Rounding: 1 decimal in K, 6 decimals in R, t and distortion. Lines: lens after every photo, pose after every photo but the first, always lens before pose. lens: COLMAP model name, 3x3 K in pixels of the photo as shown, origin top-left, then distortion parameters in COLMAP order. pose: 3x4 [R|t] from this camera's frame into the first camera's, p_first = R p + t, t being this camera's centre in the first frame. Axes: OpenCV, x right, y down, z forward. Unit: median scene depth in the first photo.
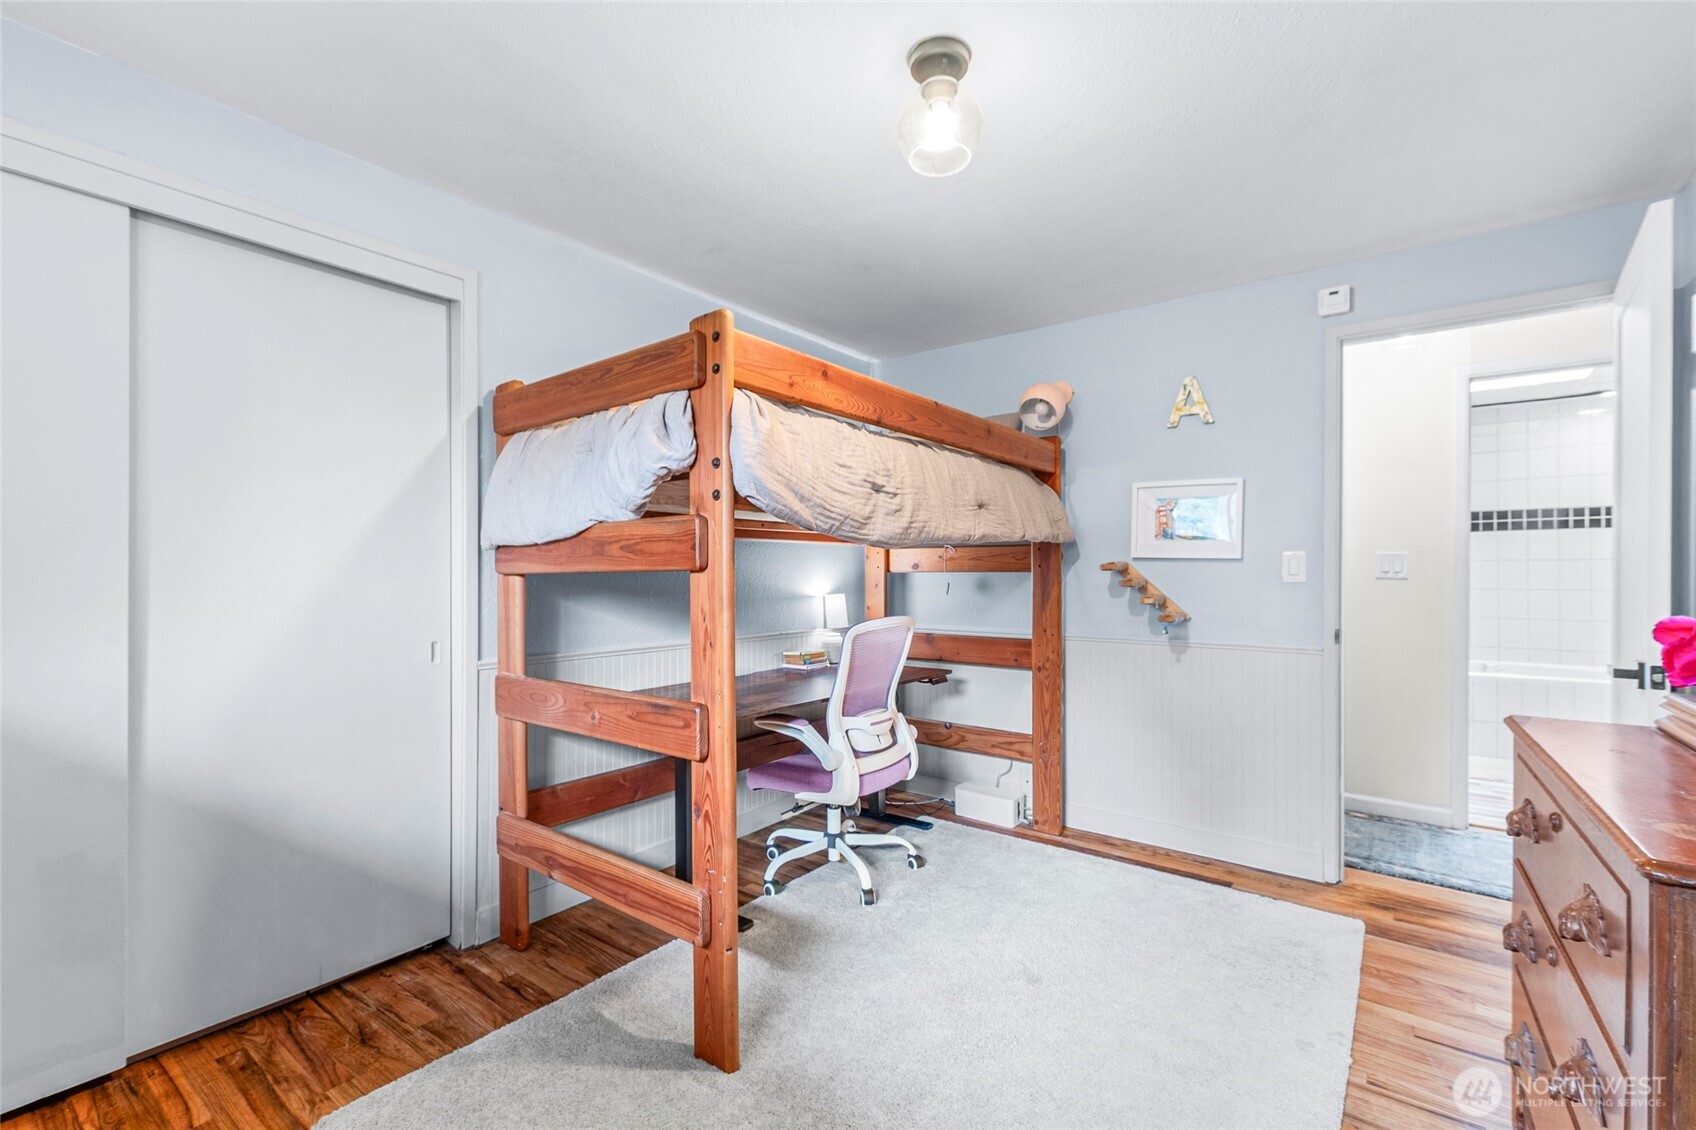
lens RADIAL K [[730.4, 0, 848.0], [0, 730.4, 569.0], [0, 0, 1]] dist [0.001950, -0.000907]
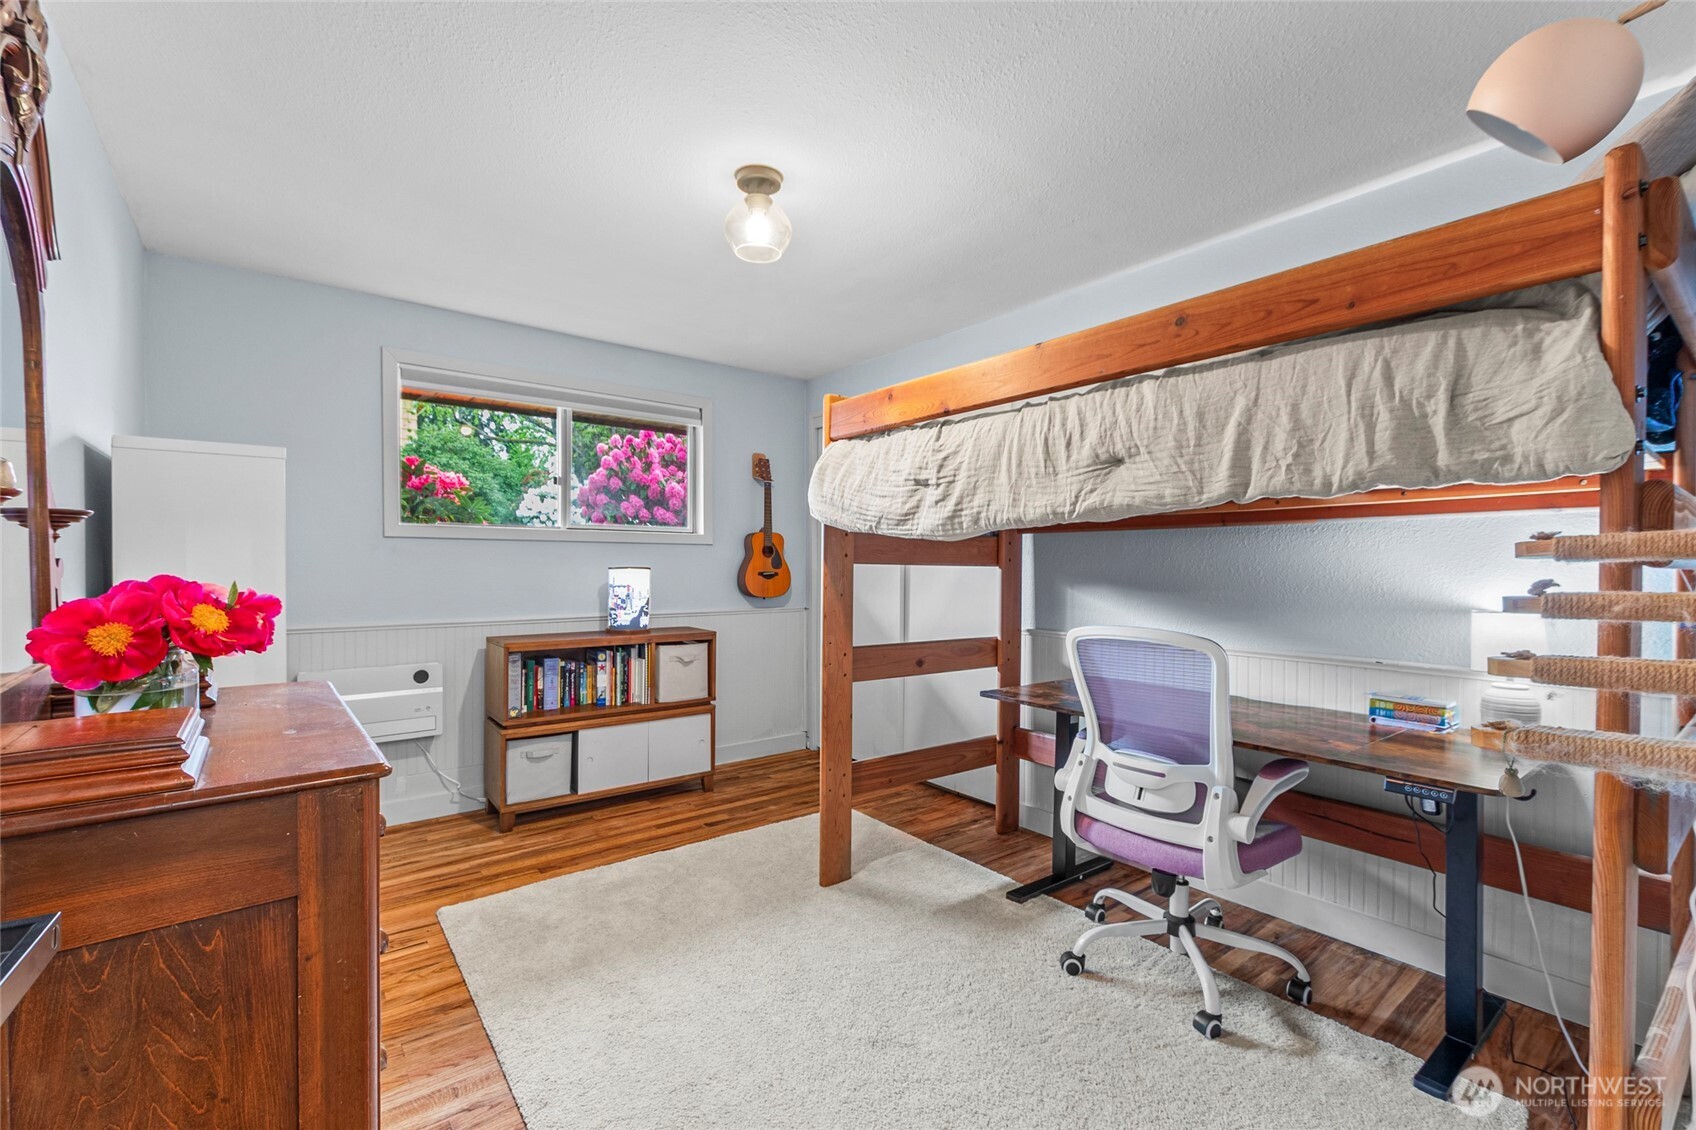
lens RADIAL K [[730.4, 0, 848.0], [0, 730.4, 569.0], [0, 0, 1]] dist [0.001950, -0.000907]
pose [[-0.260989, 0.004228, -0.965332, 1.067958], [-0.004970, 0.999971, 0.005723, 0.005215], [0.965329, 0.006291, -0.260961, 1.170230]]
